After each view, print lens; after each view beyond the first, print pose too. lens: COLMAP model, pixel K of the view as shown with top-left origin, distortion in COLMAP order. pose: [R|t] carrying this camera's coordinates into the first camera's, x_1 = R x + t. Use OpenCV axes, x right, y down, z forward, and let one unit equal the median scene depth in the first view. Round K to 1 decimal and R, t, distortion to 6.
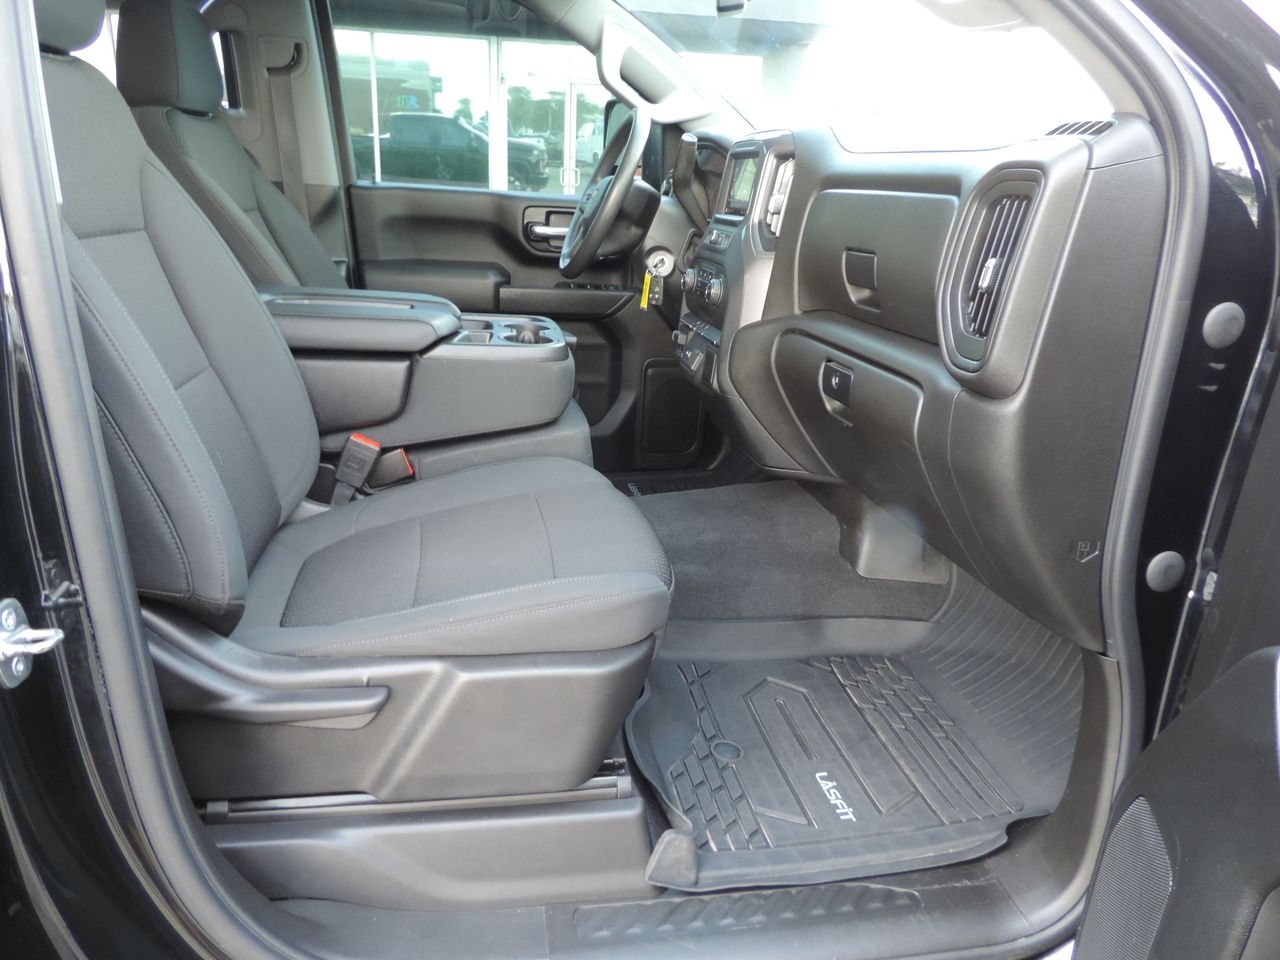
lens RADIAL K [[901.5, 0, 638.2], [0, 901.5, 503.8], [0, 0, 1]] dist [-0.061034, -0.003456]
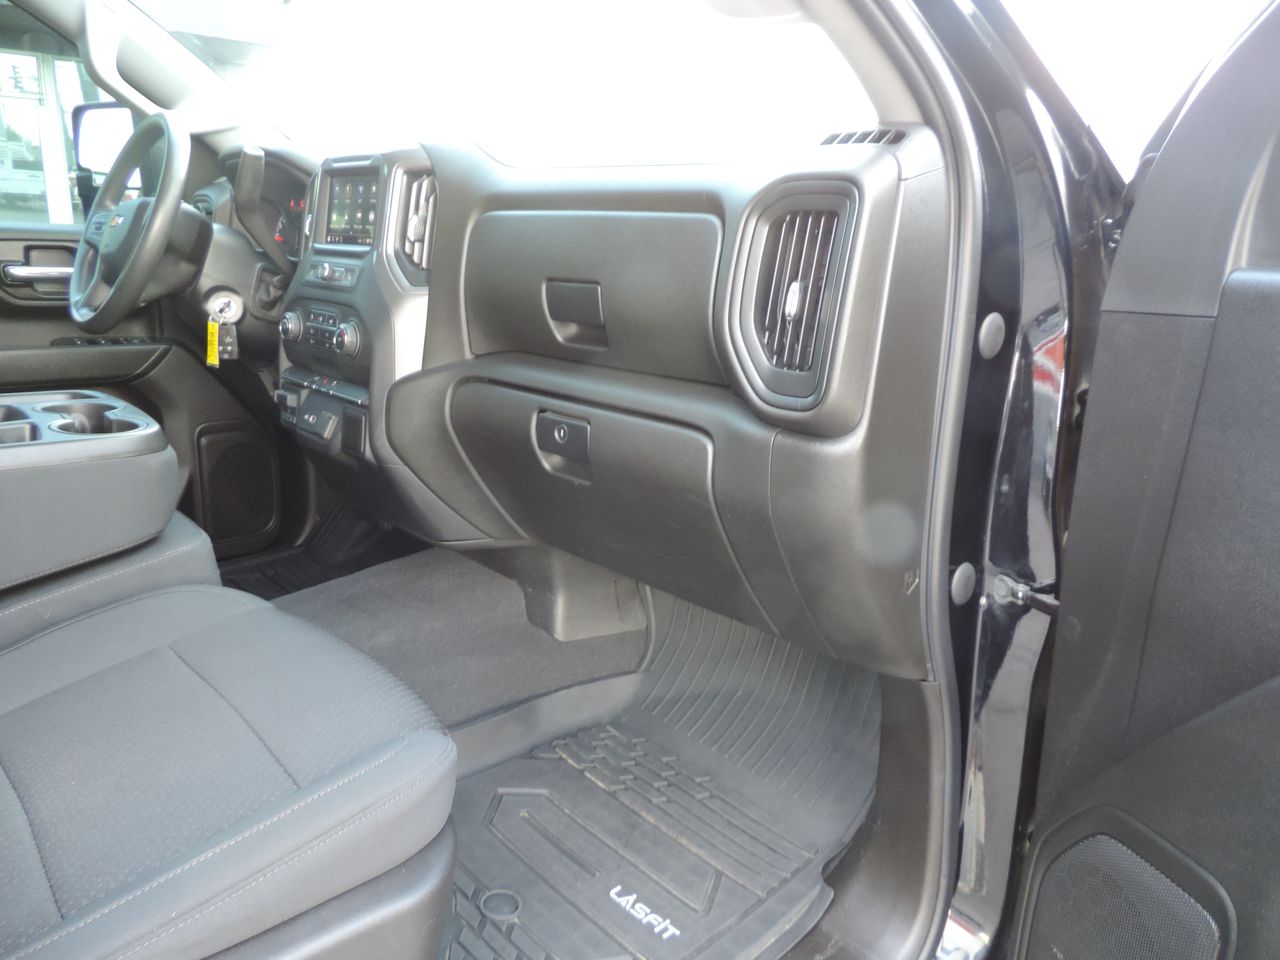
lens RADIAL K [[895.5, 0, 638.7], [0, 895.5, 483.4], [0, 0, 1]] dist [-0.047620, 0.023938]
pose [[0.834451, -0.153256, 0.529344, -0.143158], [0.179409, 0.983772, 0.002004, -0.066250], [-0.521061, 0.093297, 0.848405, 0.206838]]
